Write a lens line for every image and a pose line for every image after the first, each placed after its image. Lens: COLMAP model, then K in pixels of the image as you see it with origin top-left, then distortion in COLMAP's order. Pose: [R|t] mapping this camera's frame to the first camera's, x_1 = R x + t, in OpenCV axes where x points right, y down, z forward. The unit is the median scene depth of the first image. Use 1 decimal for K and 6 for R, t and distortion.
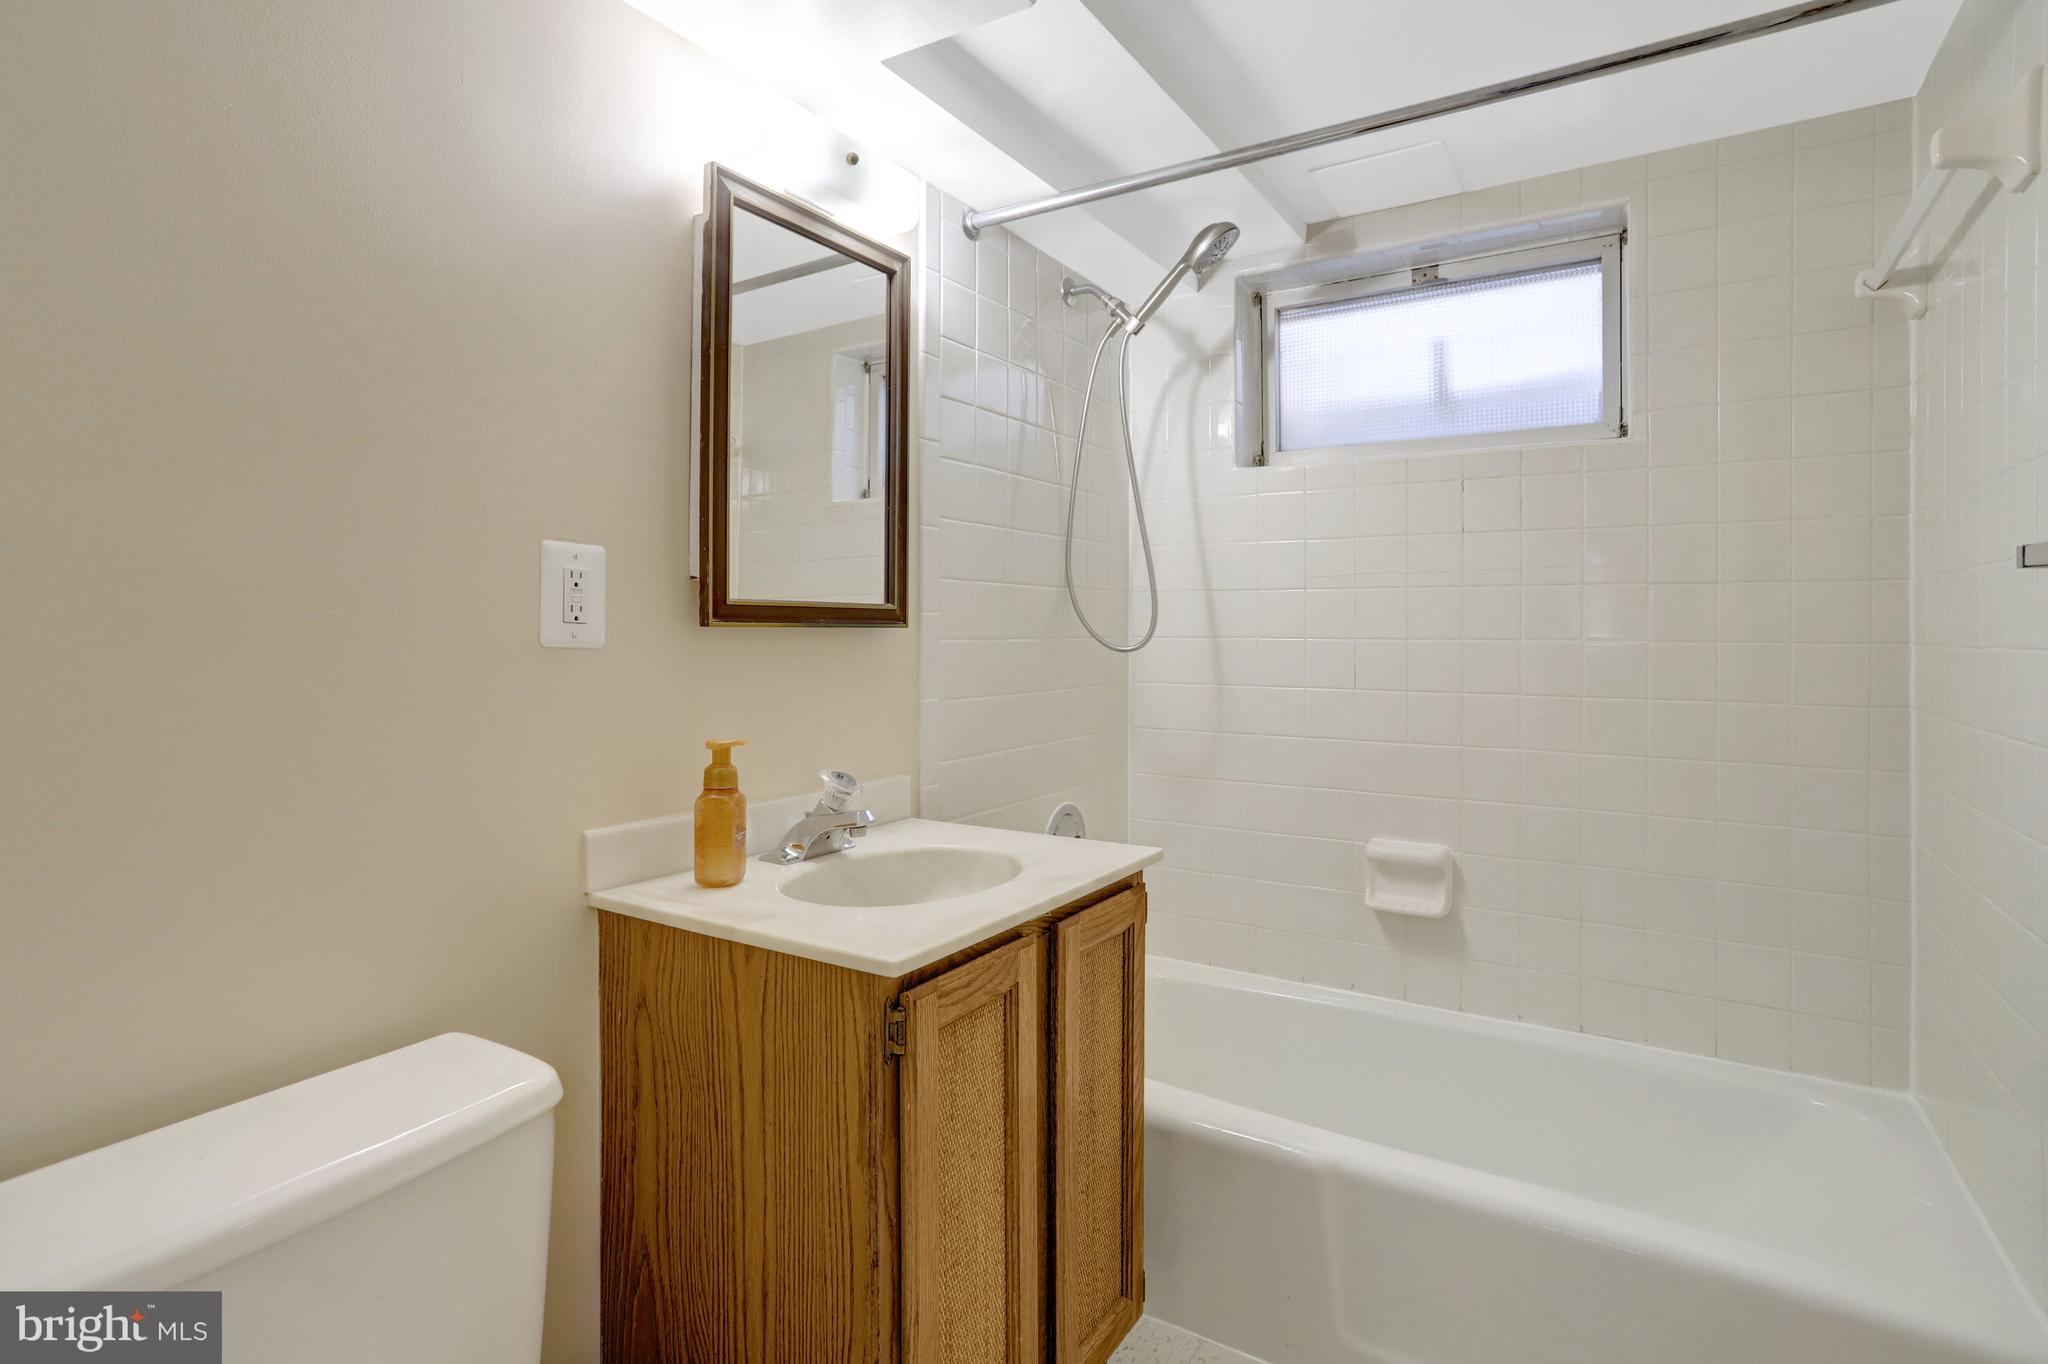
lens RADIAL K [[1006.4, 0, 1027.2], [0, 1006.4, 662.1], [0, 0, 1]] dist [-0.052145, 0.032275]
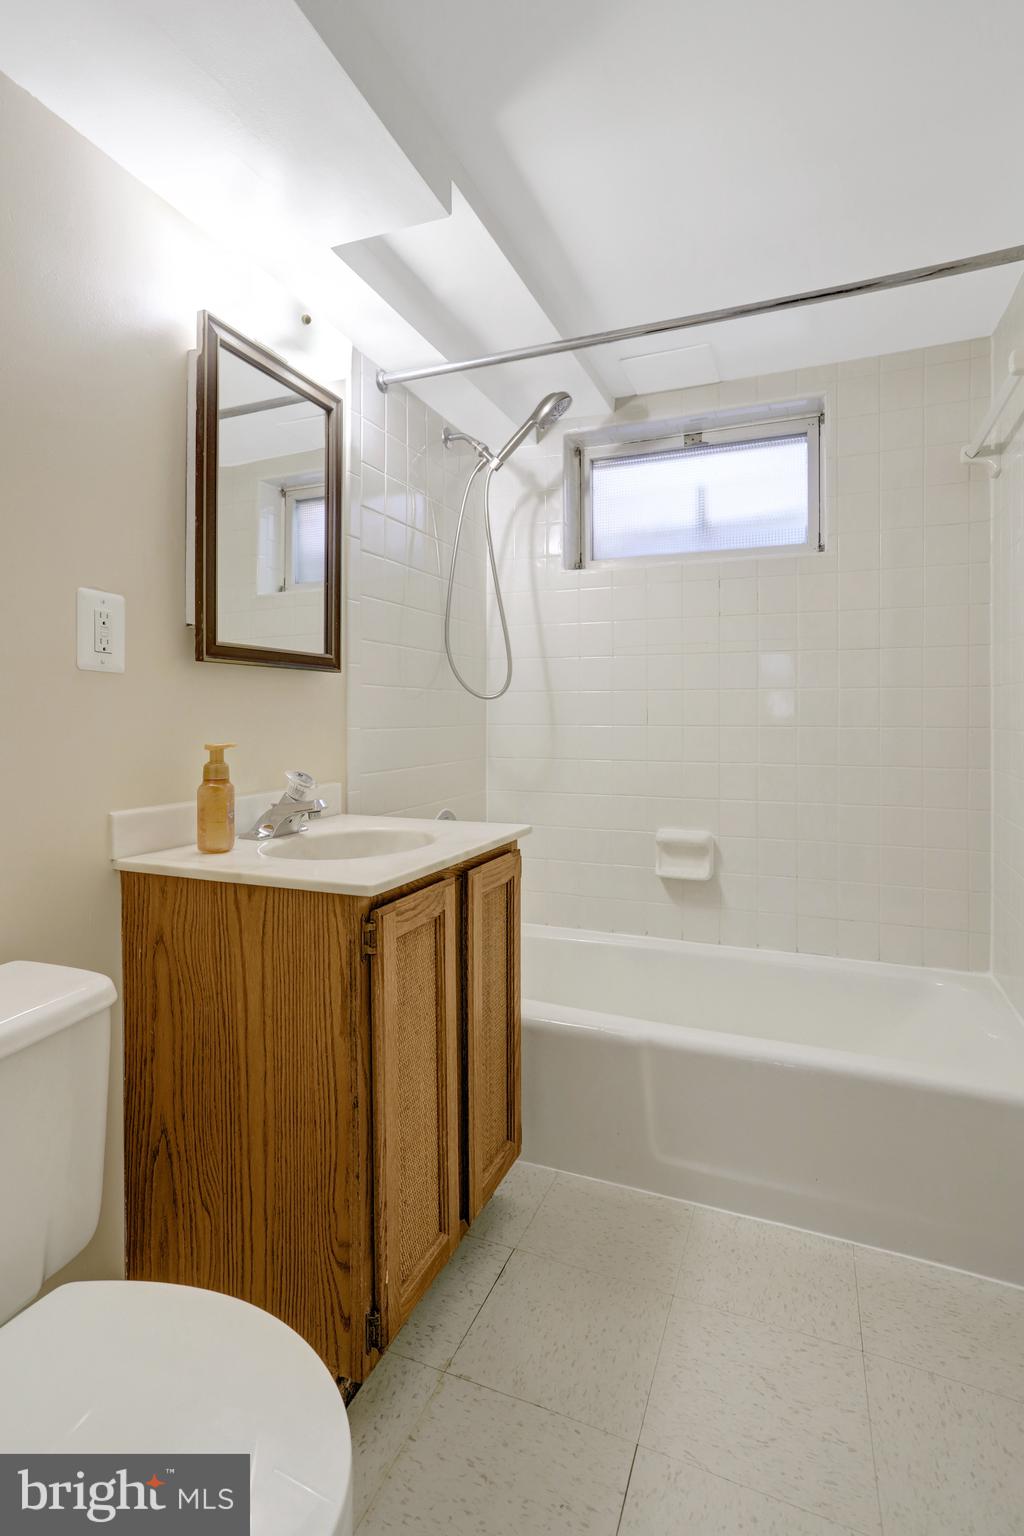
lens RADIAL K [[754.8, 0, 505.5], [0, 754.8, 745.2], [0, 0, 1]] dist [-0.052145, 0.032275]
pose [[0.985277, -0.009356, 0.170710, -0.088171], [0.008424, 0.999945, 0.006186, 0.071151], [-0.170759, -0.004657, 0.985302, -0.049579]]
